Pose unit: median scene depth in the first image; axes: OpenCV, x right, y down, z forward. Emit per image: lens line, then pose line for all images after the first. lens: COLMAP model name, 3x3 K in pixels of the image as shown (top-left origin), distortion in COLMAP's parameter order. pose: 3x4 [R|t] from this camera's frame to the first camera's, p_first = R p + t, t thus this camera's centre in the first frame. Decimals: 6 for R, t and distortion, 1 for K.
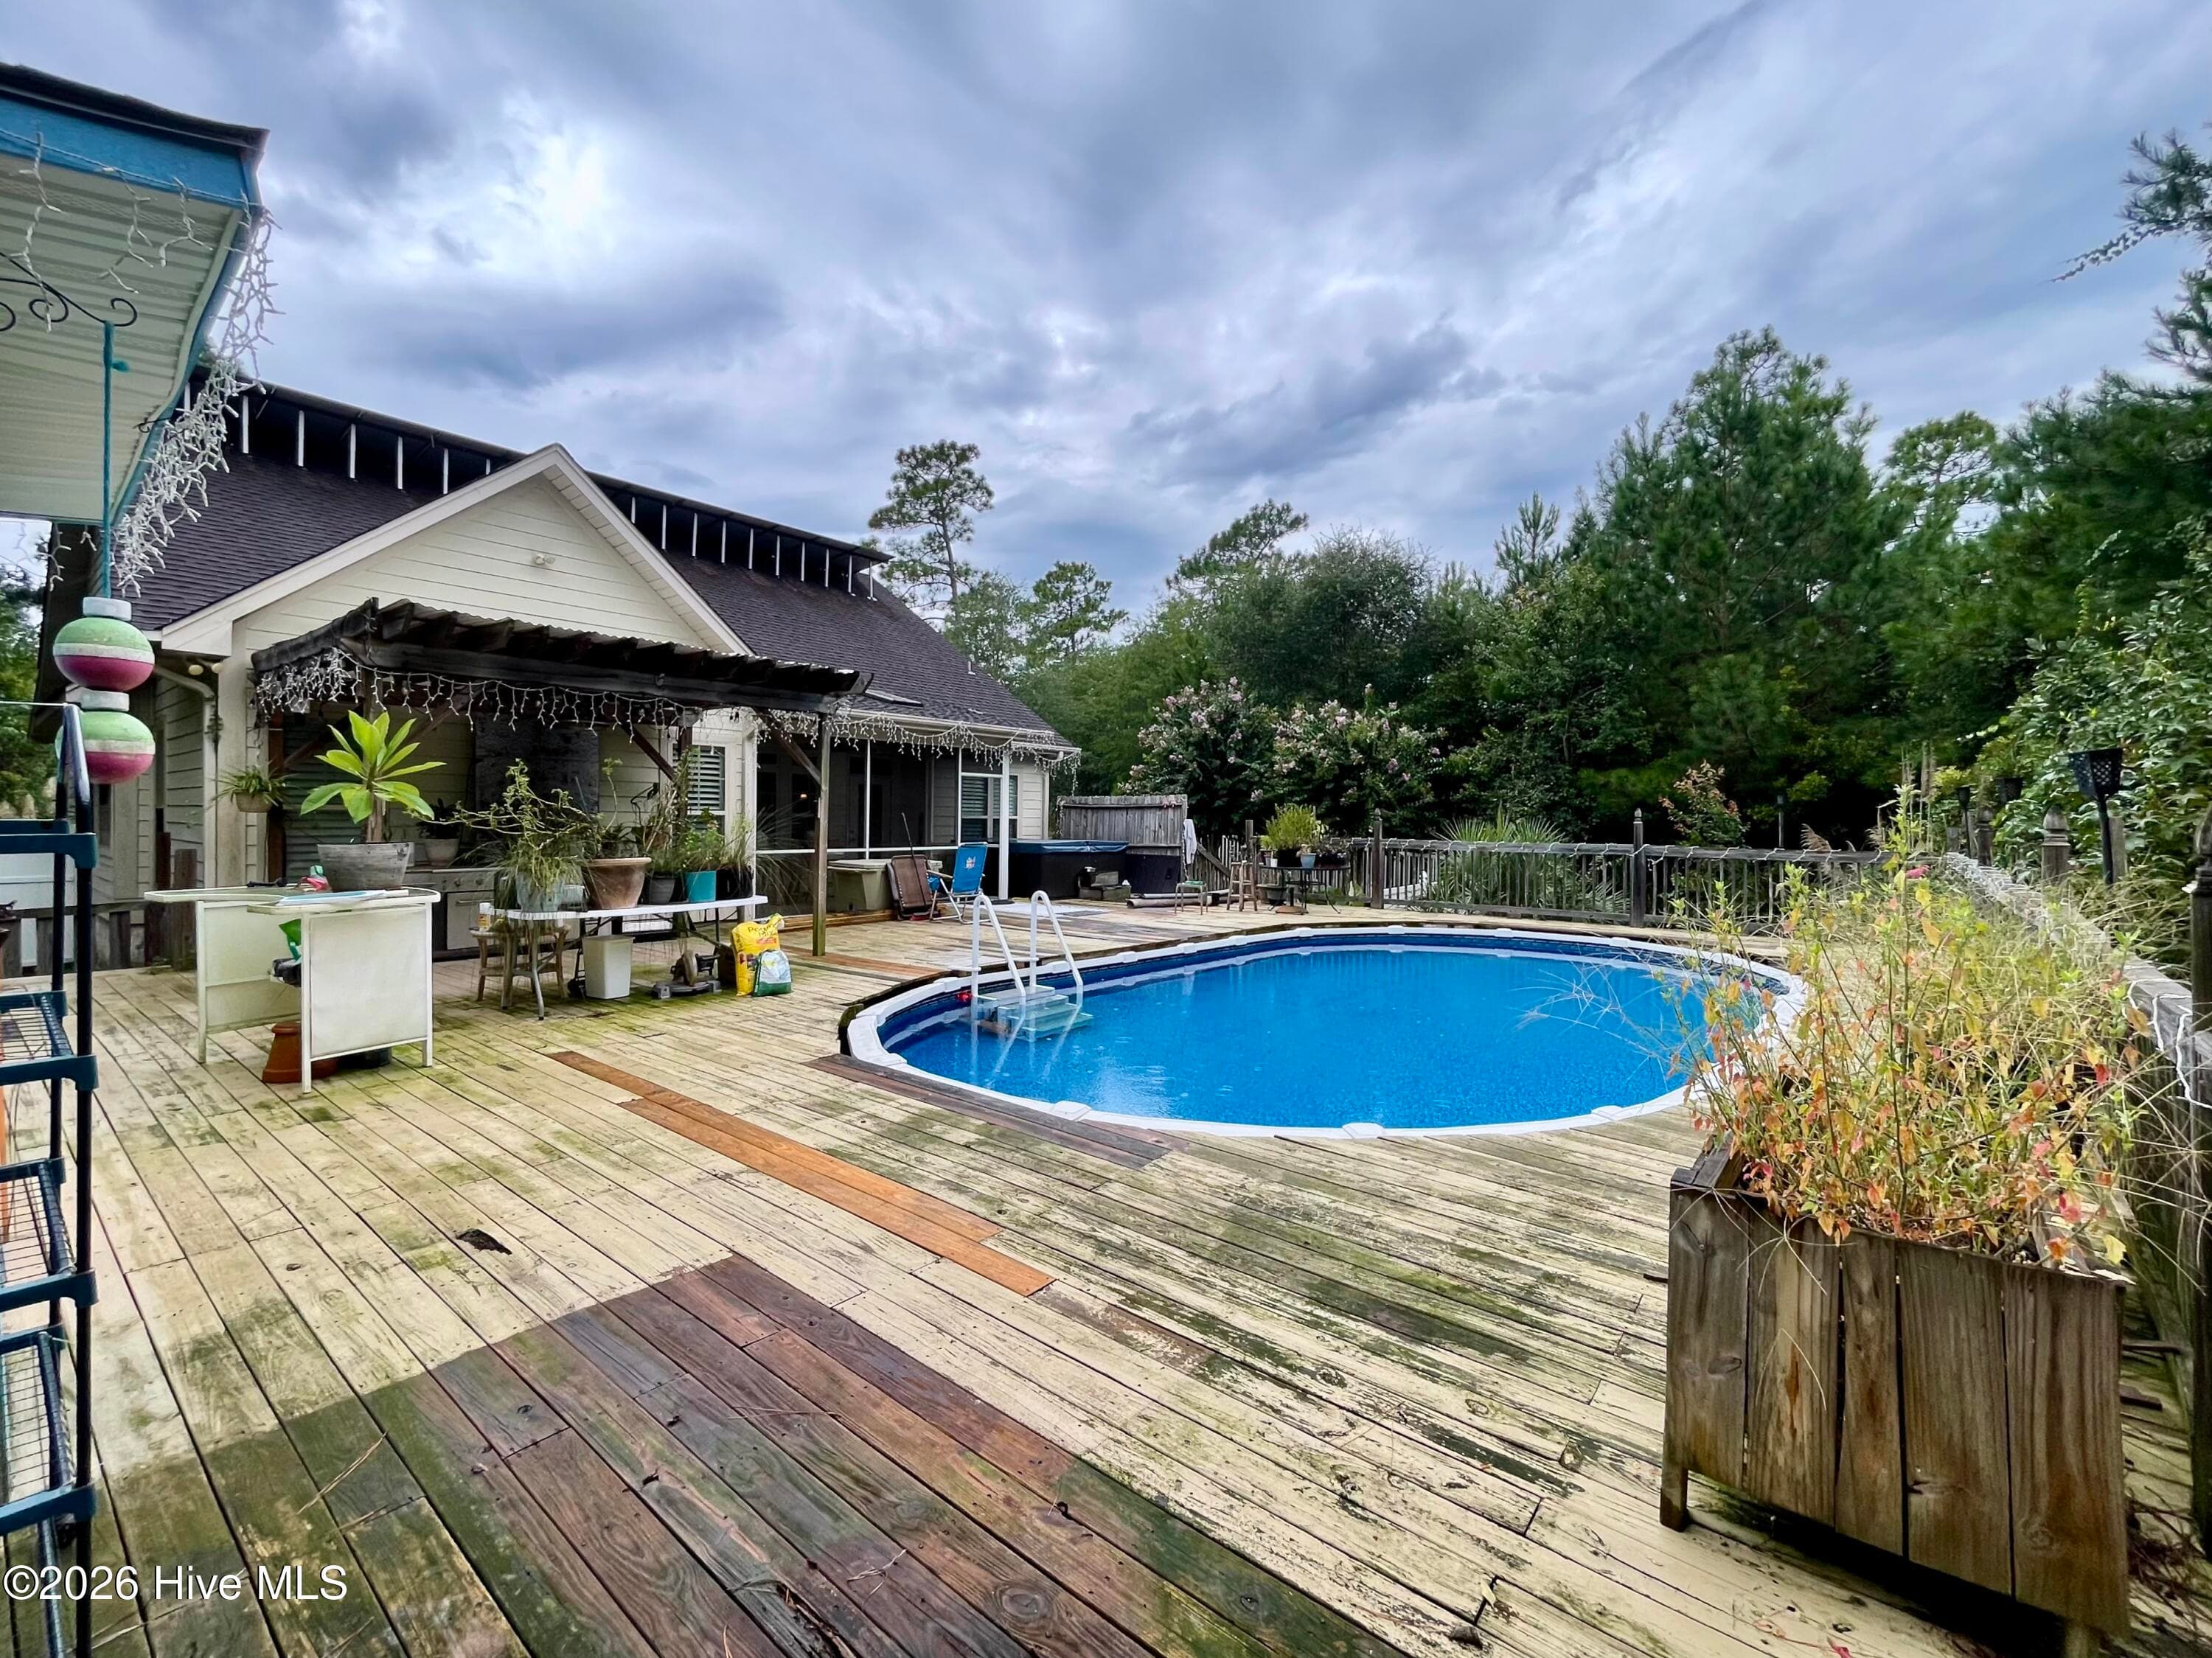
lens RADIAL K [[920.3, 0, 1113.4], [0, 920.3, 834.8], [0, 0, 1]] dist [0.001752, 0.001730]
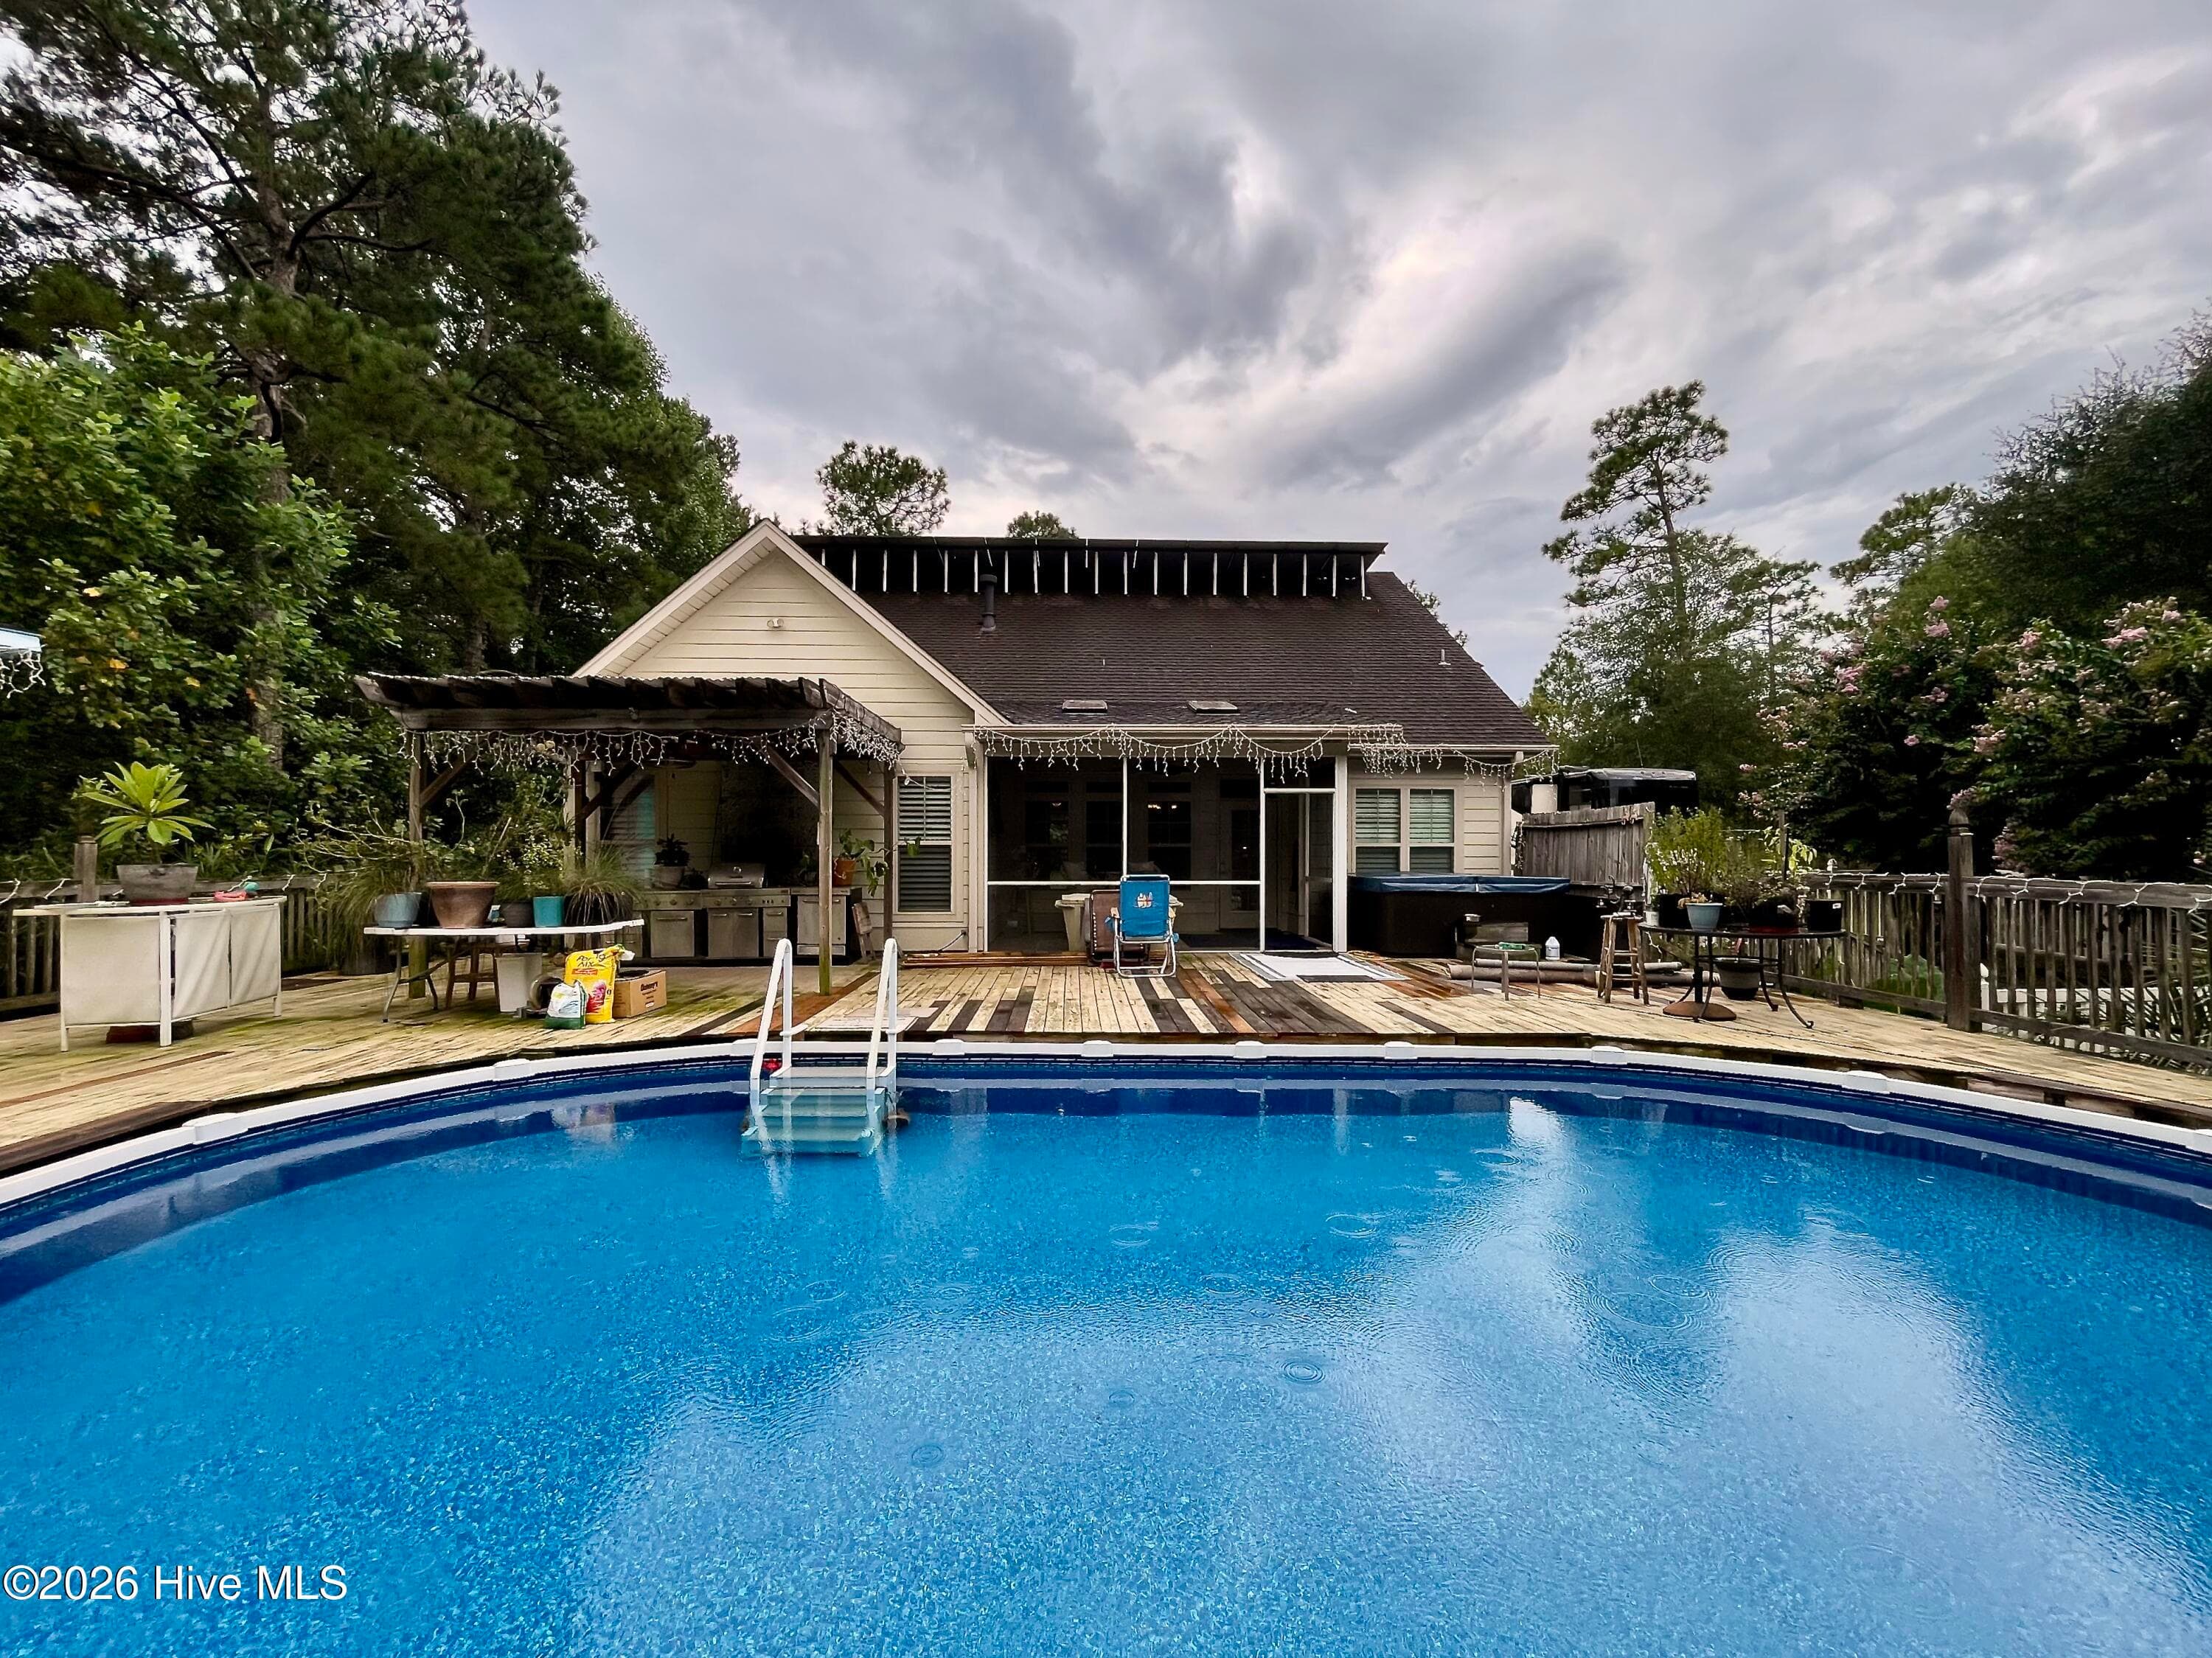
lens RADIAL K [[920.3, 0, 1127.5], [0, 920.3, 834.5], [0, 0, 1]] dist [0.001752, 0.001730]
pose [[0.668838, -0.024249, -0.743012, 0.299697], [-0.005555, 0.999277, -0.037613, 0.002323], [0.743387, 0.029284, 0.668220, 0.328965]]
